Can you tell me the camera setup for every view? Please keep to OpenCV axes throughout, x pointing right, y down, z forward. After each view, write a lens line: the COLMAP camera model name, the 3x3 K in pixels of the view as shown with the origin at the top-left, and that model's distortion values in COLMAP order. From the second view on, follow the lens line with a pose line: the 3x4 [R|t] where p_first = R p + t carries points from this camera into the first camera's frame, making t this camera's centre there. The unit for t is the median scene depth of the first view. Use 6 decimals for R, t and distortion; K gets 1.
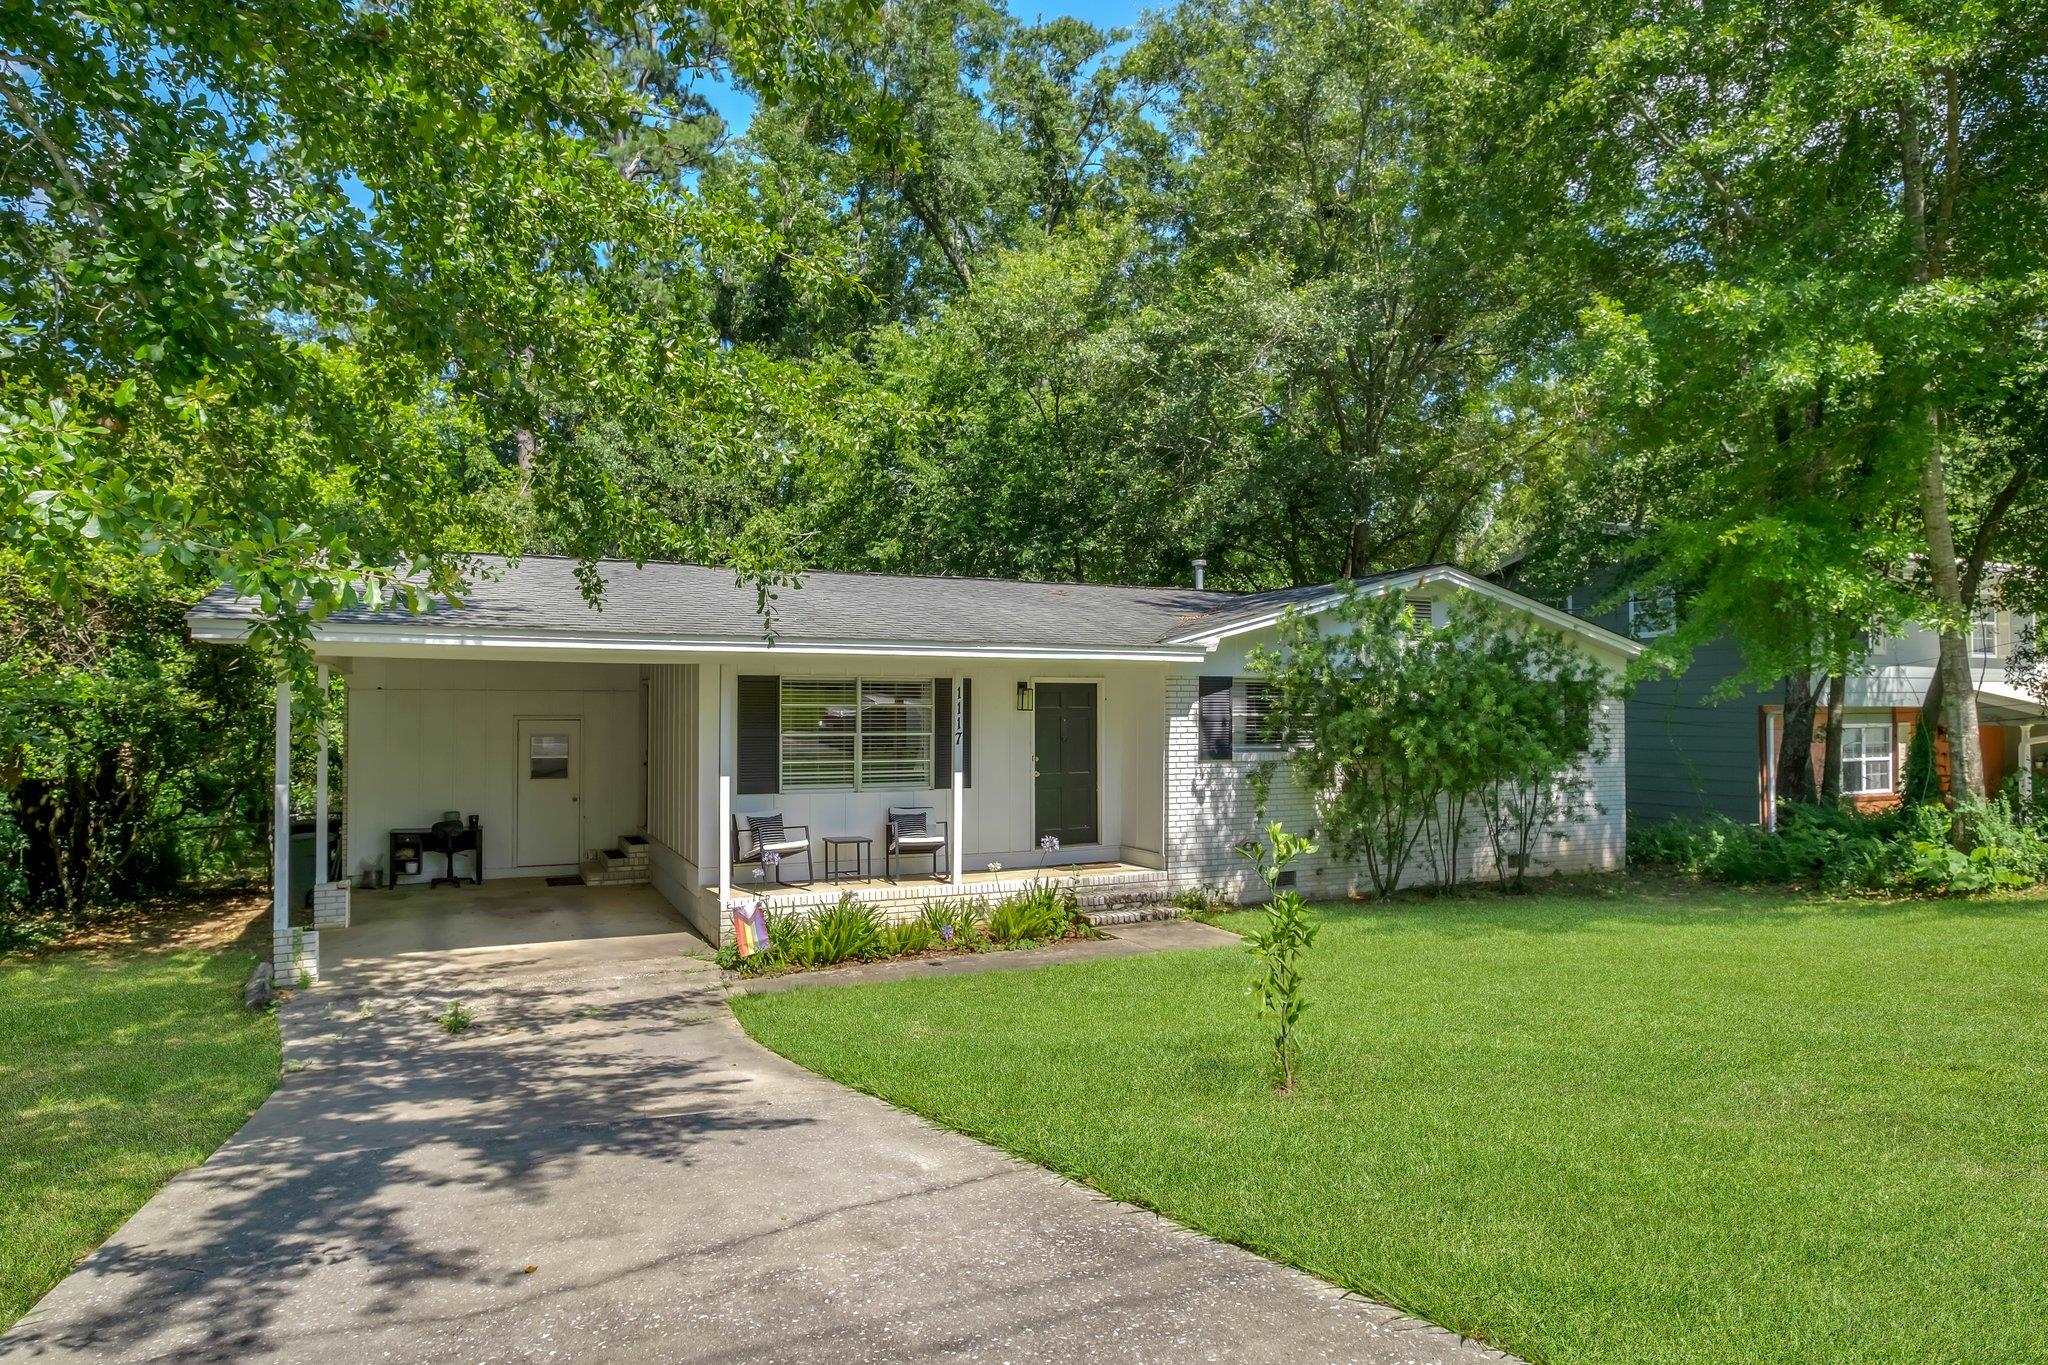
lens RADIAL K [[1125.8, 0, 1029.9], [0, 1125.8, 694.9], [0, 0, 1]] dist [0.031228, 0.000801]
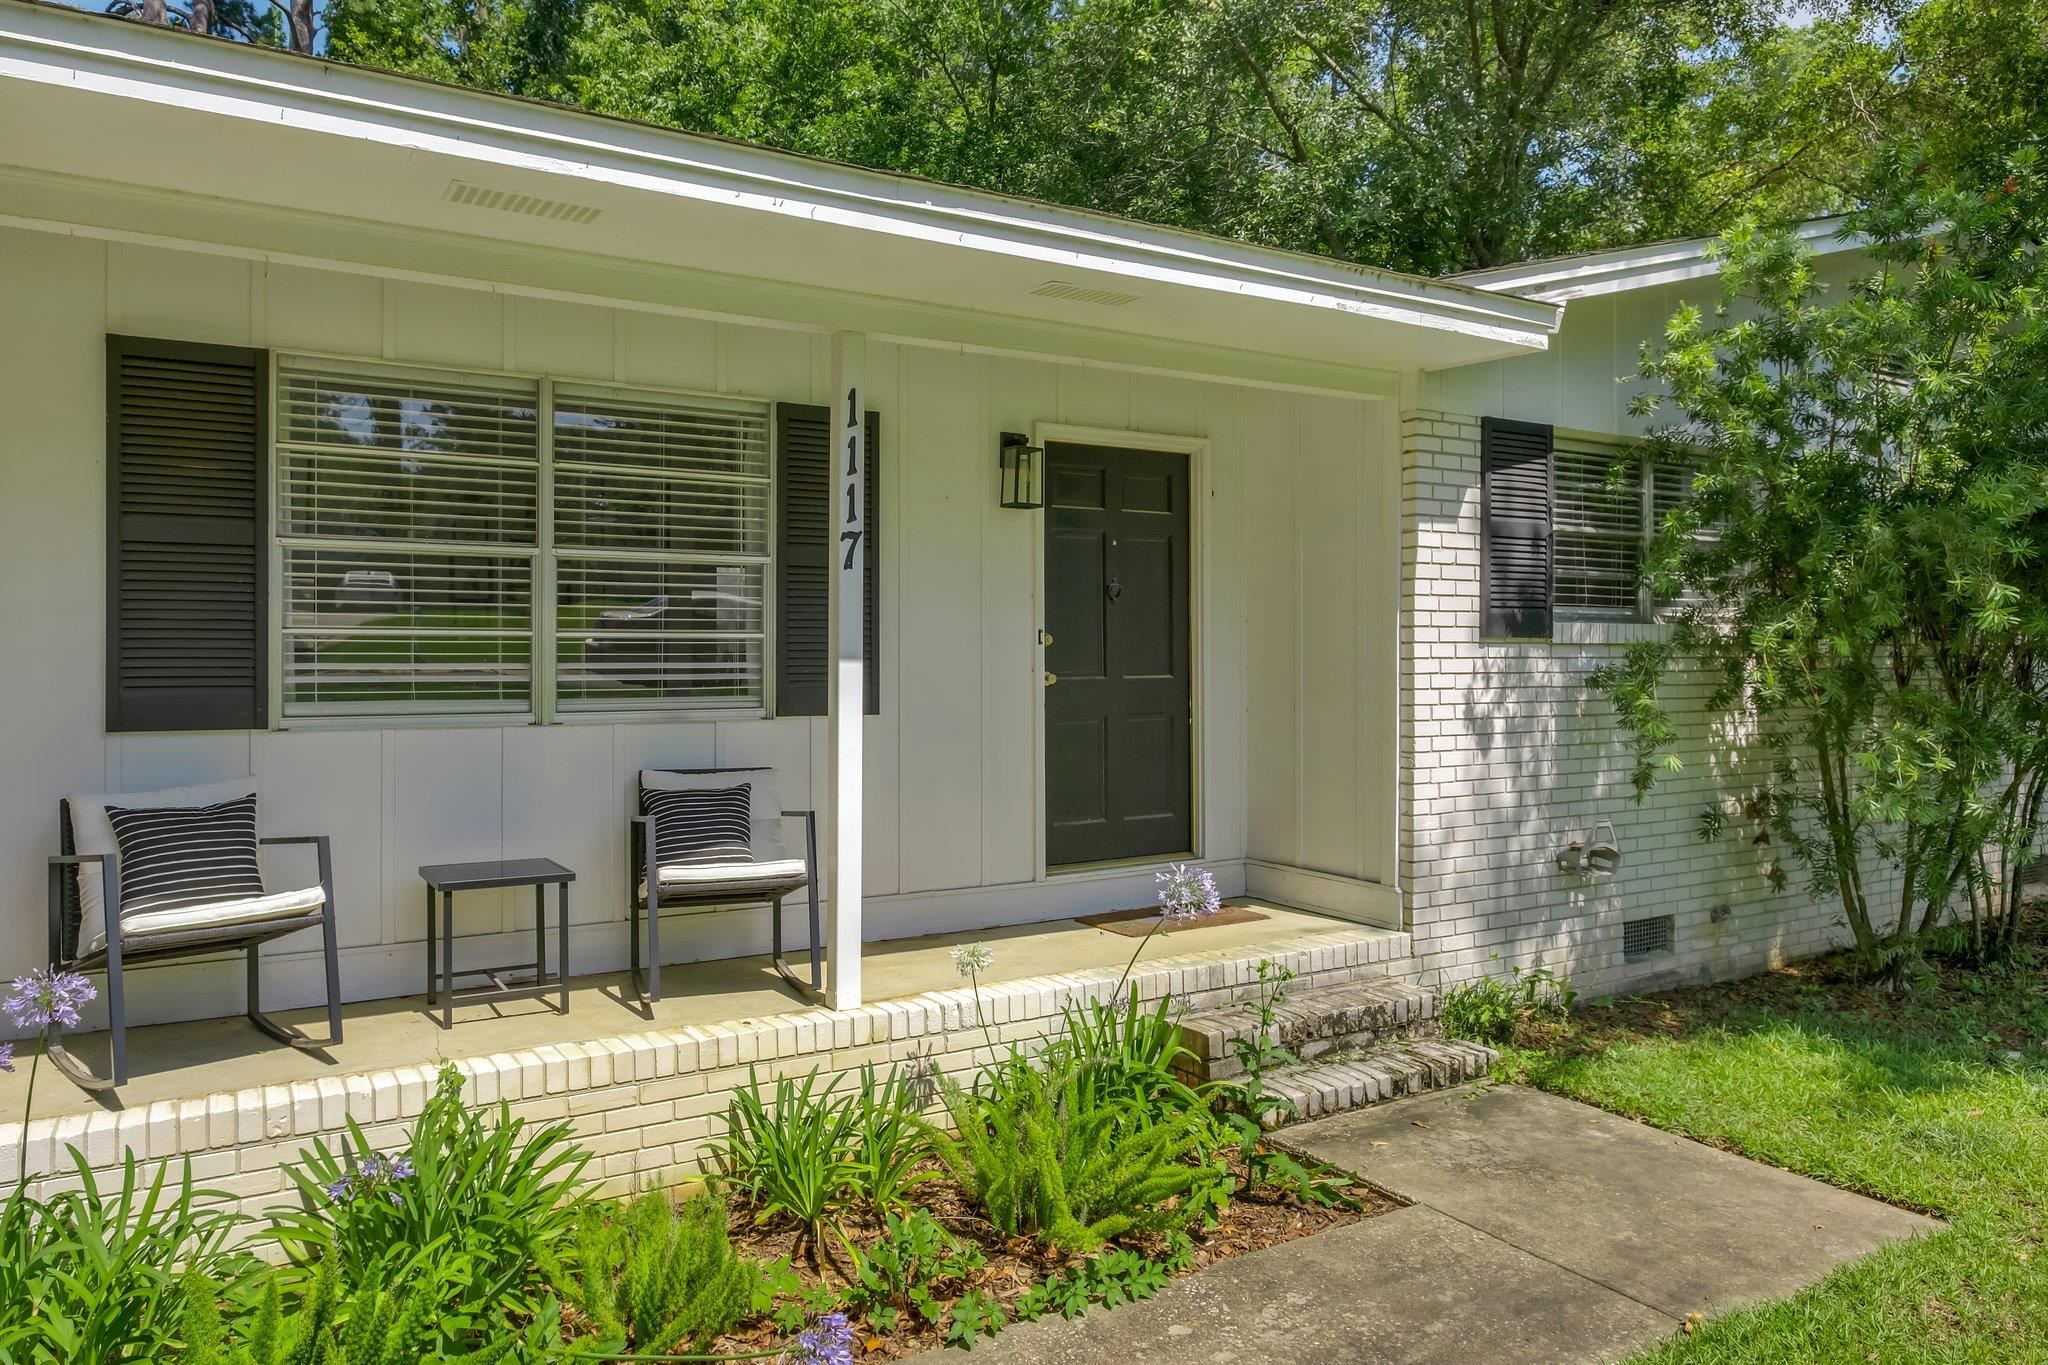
lens RADIAL K [[1321.6, 0, 1033.6], [0, 1321.6, 656.3], [0, 0, 1]] dist [0.004343, 0.004581]
pose [[0.995624, -0.002650, 0.093415, -0.043047], [0.001343, 0.999900, 0.014056, 0.057975], [-0.093443, -0.013869, 0.995528, 0.572602]]
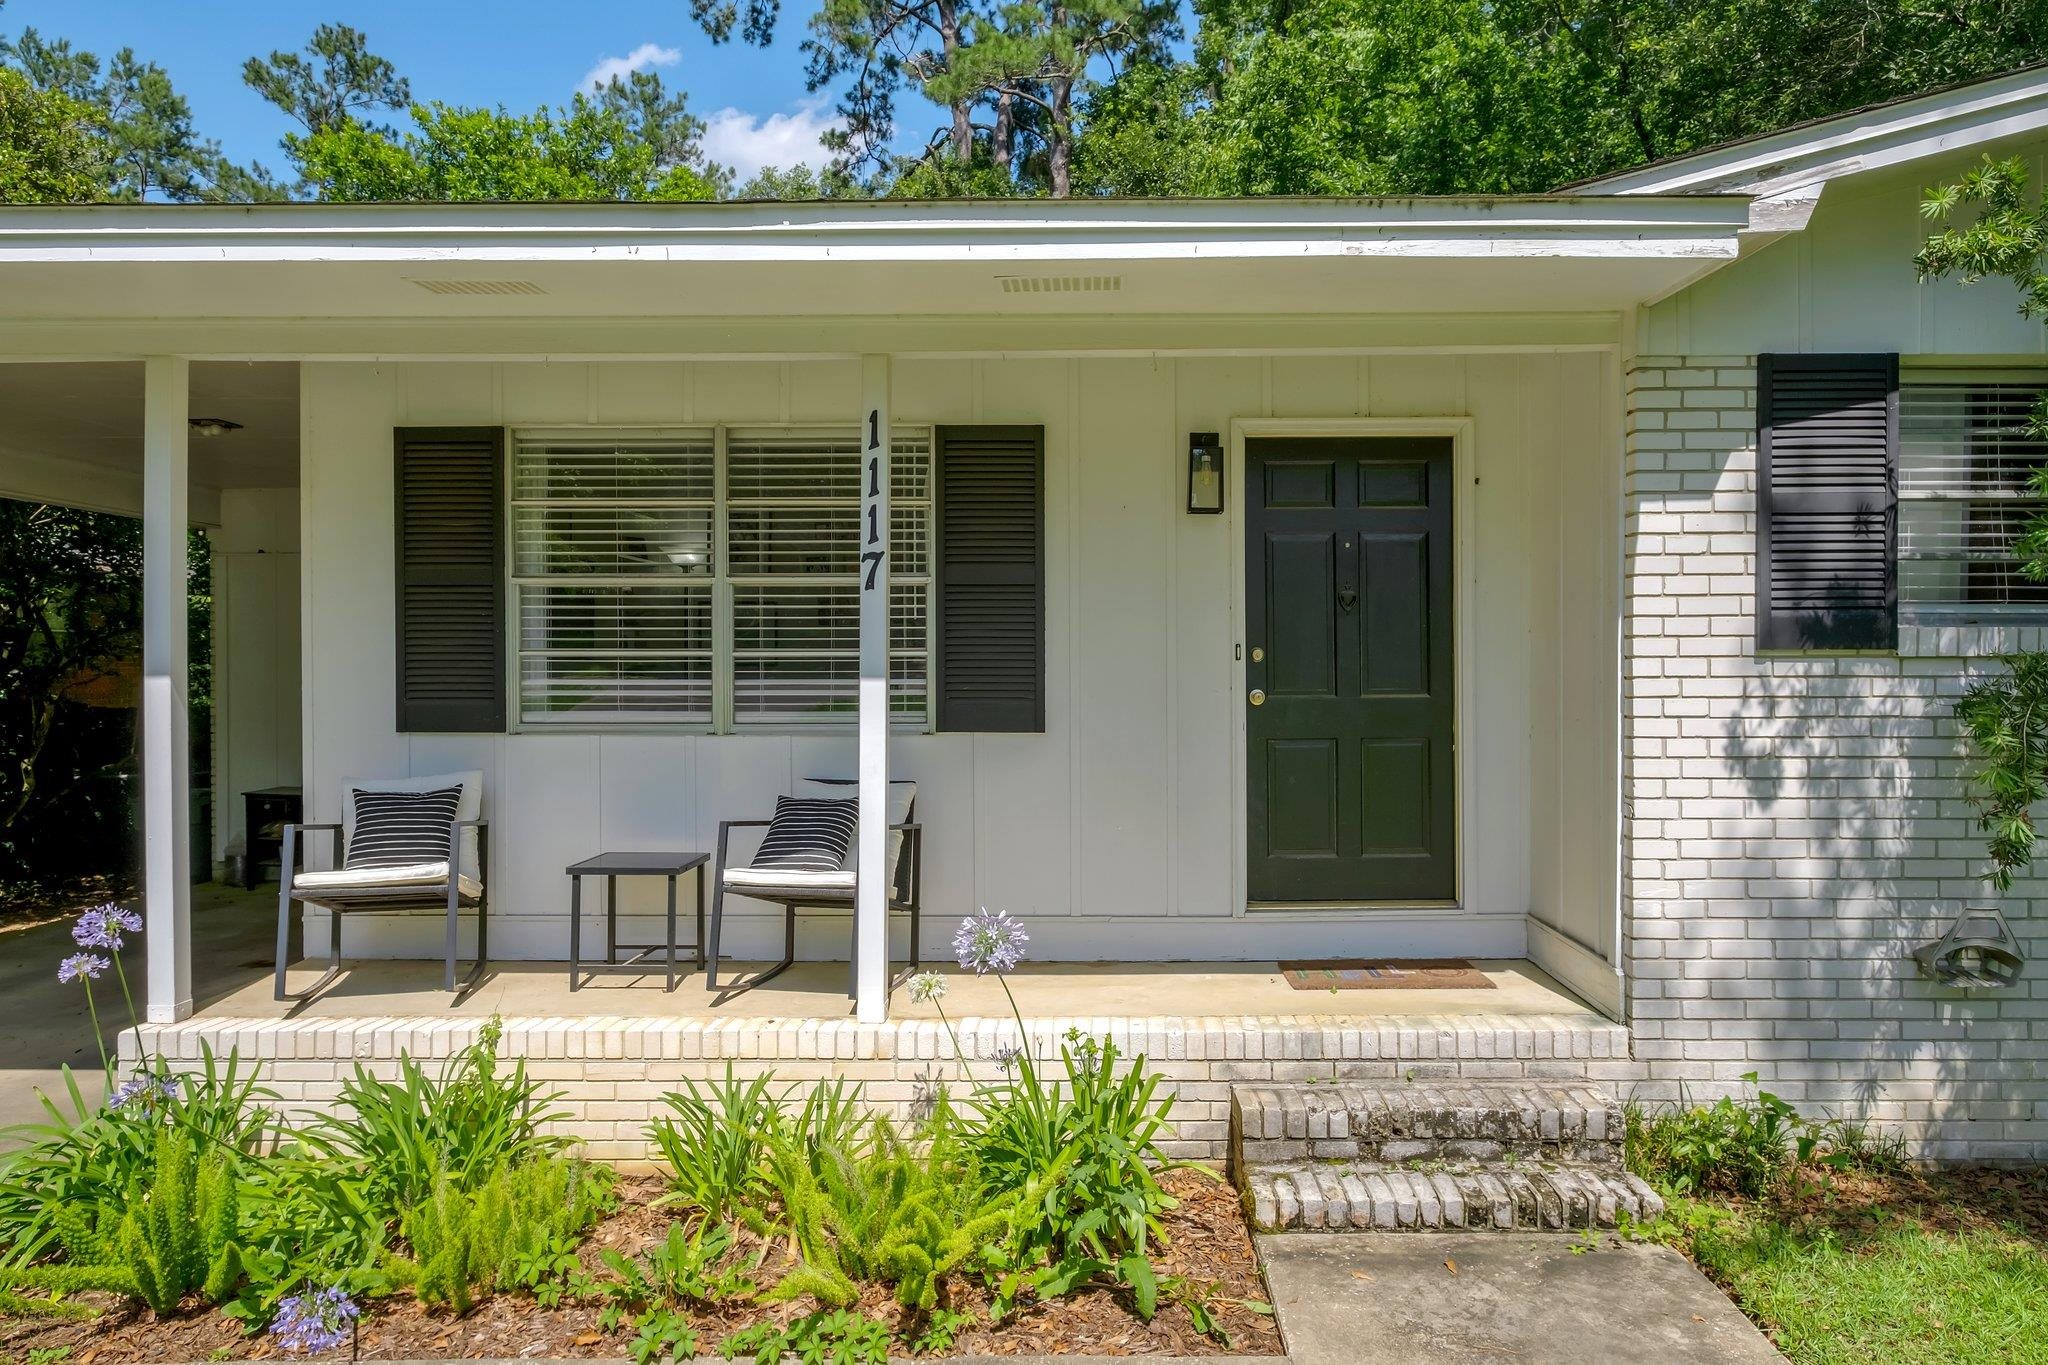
lens RADIAL K [[1321.6, 0, 1120.6], [0, 1321.6, 672.5], [0, 0, 1]] dist [0.004343, 0.004581]
pose [[0.904937, -0.000834, -0.425545, 0.147875], [0.009295, 0.999798, 0.017809, 0.056446], [0.425445, -0.020071, 0.904762, 0.631289]]
